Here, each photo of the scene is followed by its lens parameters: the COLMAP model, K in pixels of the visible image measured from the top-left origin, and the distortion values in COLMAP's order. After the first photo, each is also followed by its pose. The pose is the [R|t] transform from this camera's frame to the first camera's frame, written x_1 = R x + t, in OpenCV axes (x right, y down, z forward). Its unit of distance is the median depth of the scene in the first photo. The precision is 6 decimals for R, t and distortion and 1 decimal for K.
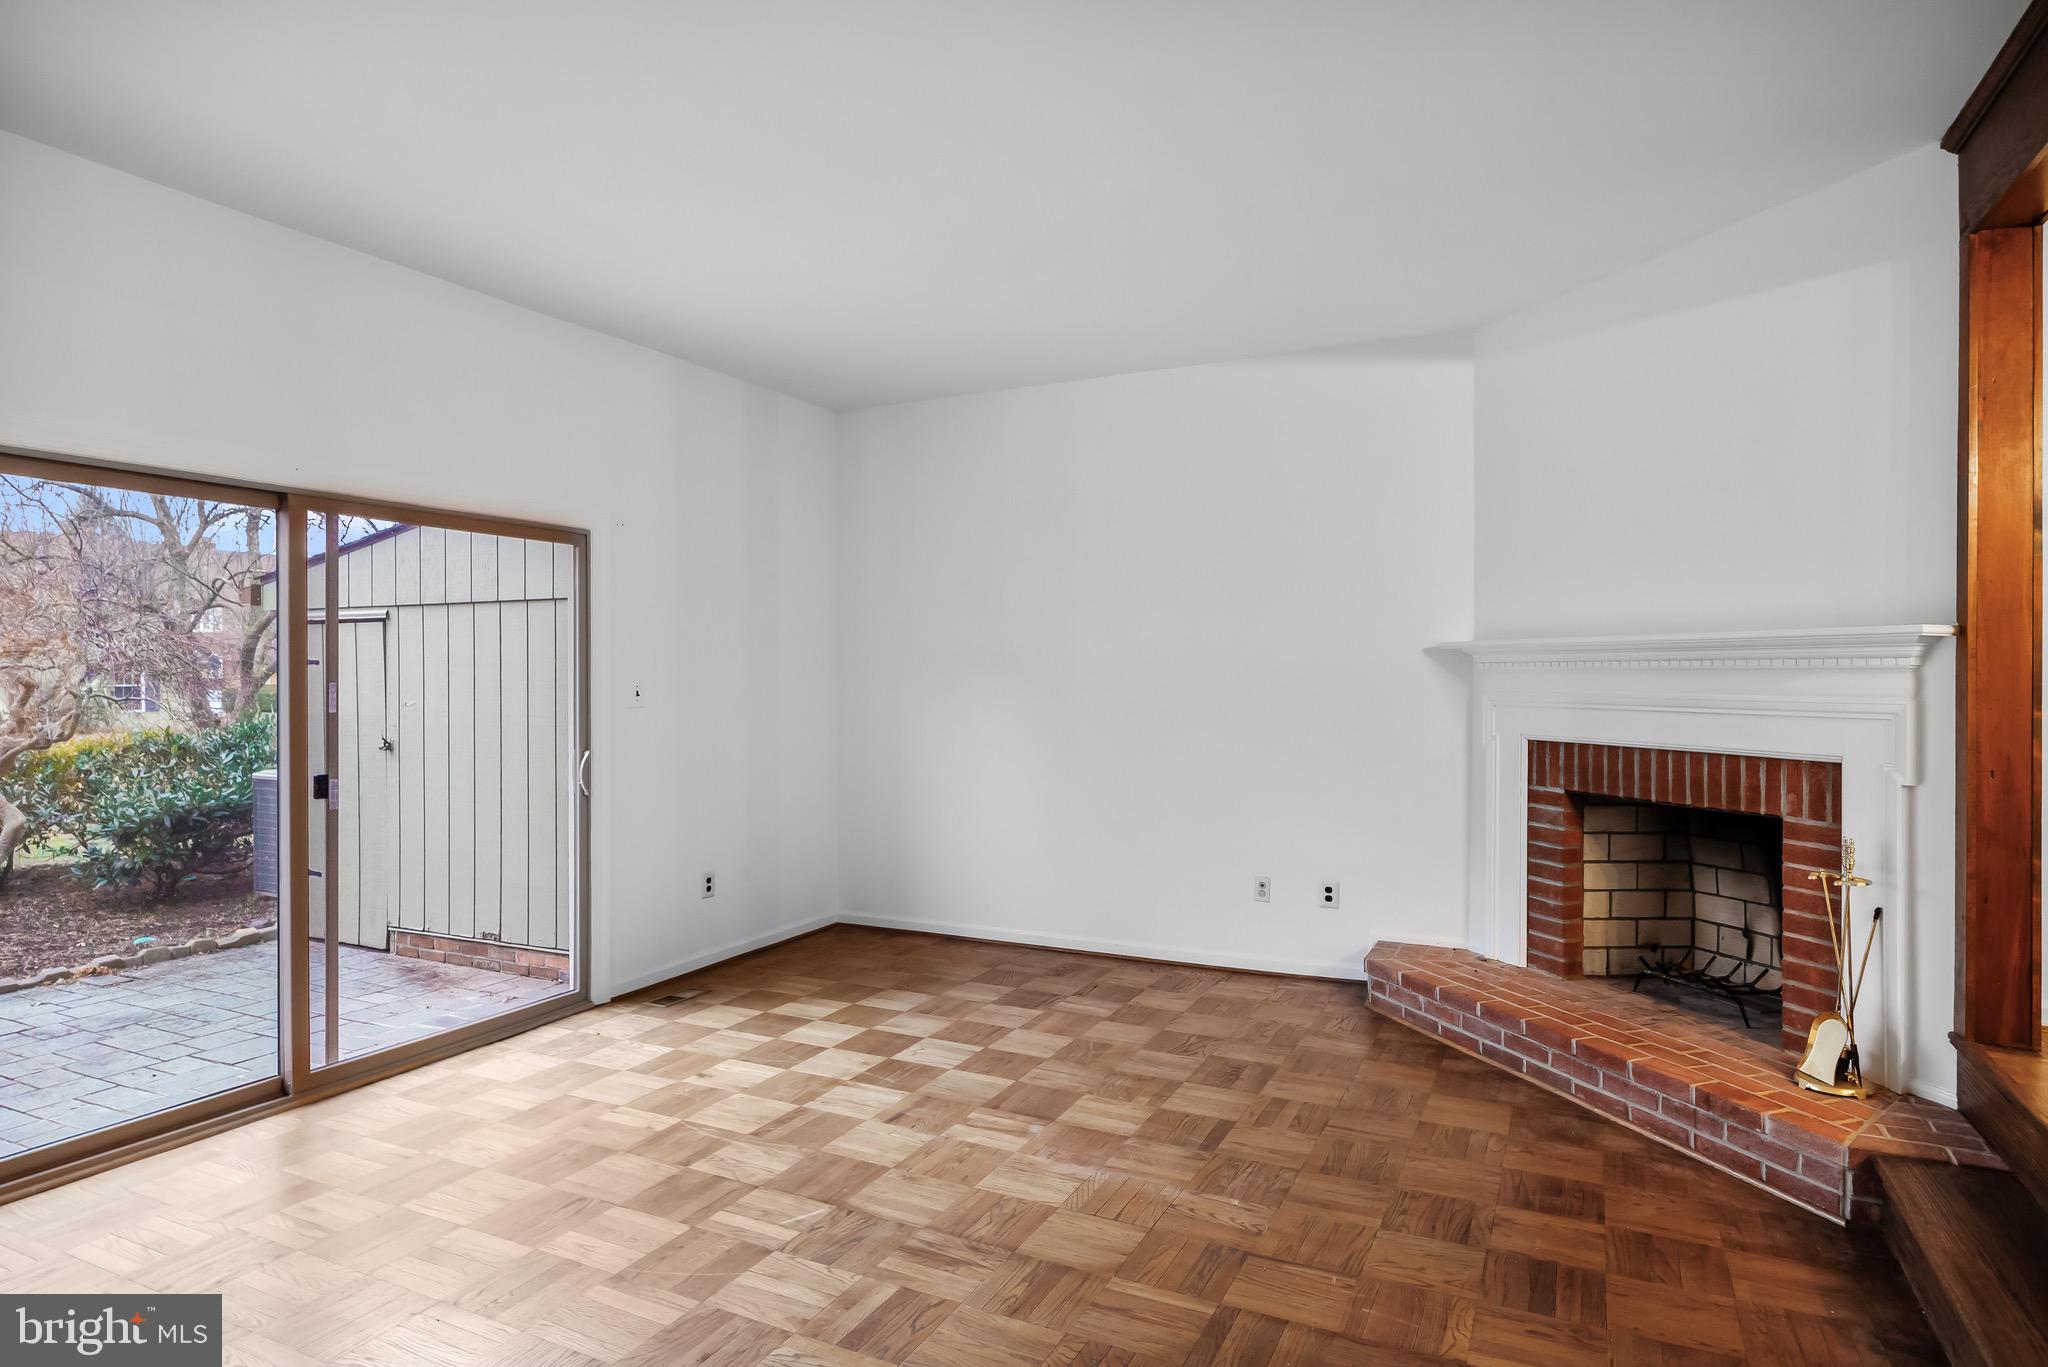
lens RADIAL K [[1129.4, 0, 1024.0], [0, 1129.4, 683.5], [0, 0, 1]] dist [-0.000541, -0.000427]
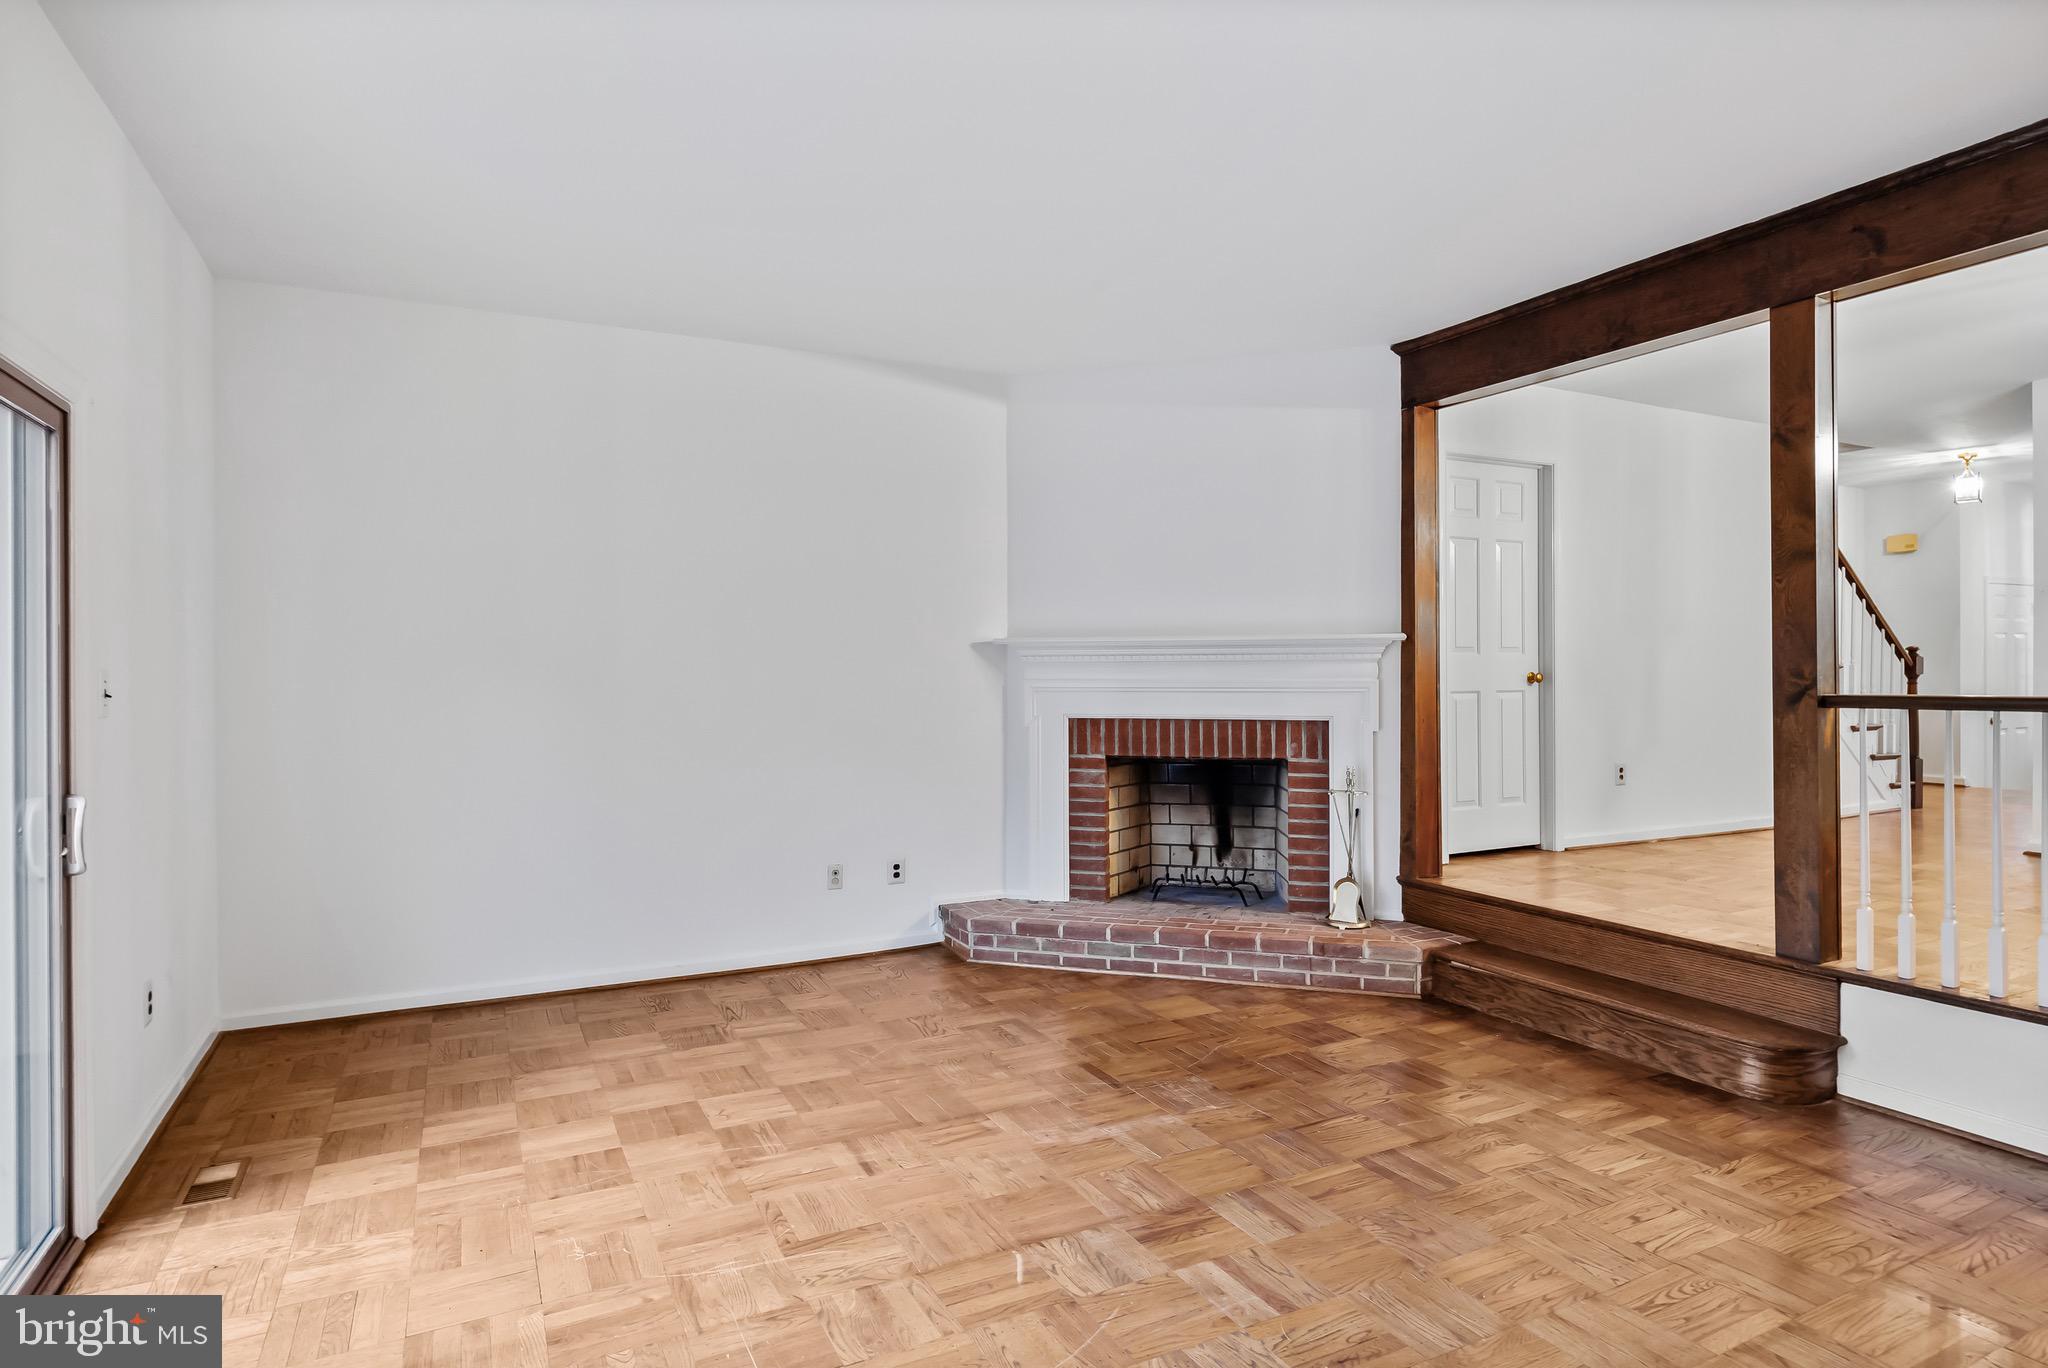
lens RADIAL K [[1120.5, 0, 1016.5], [0, 1120.5, 678.1], [0, 0, 1]] dist [-0.001903, 0.000262]
pose [[0.602654, -0.005419, 0.797984, -0.630828], [0.010164, 0.999948, -0.000886, 0.006574], [-0.797938, 0.008645, 0.602678, 0.328154]]
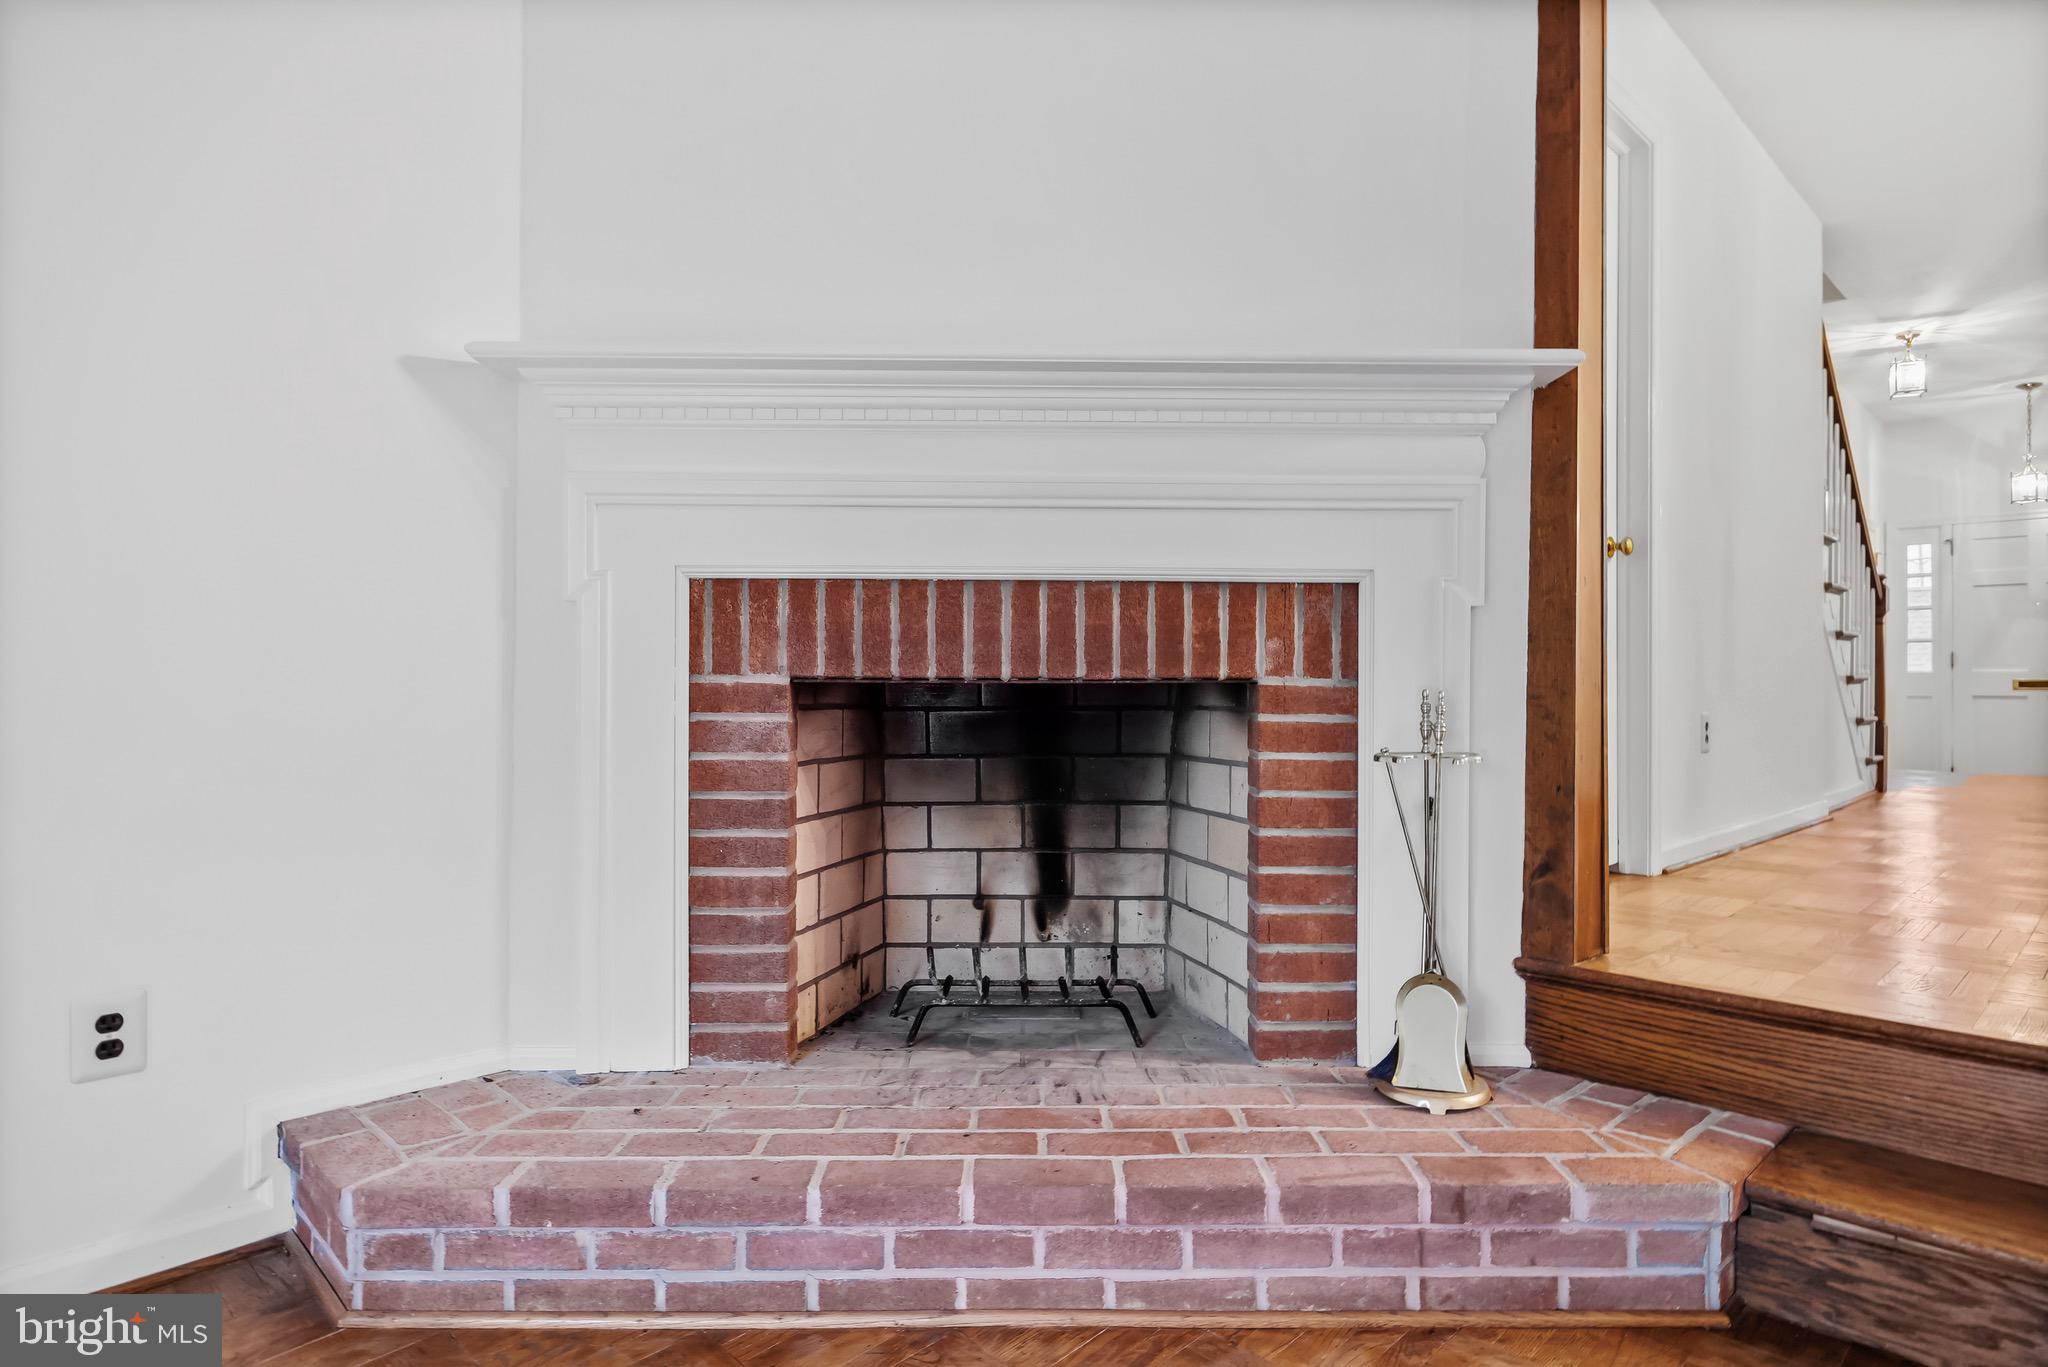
lens RADIAL K [[1160.7, 0, 1028.9], [0, 1160.7, 694.2], [0, 0, 1]] dist [-0.000230, -0.001442]
pose [[0.309952, -0.005341, 0.950737, 0.036425], [0.002379, 0.999985, 0.004842, 0.104838], [-0.950749, 0.000761, 0.309960, 0.786441]]
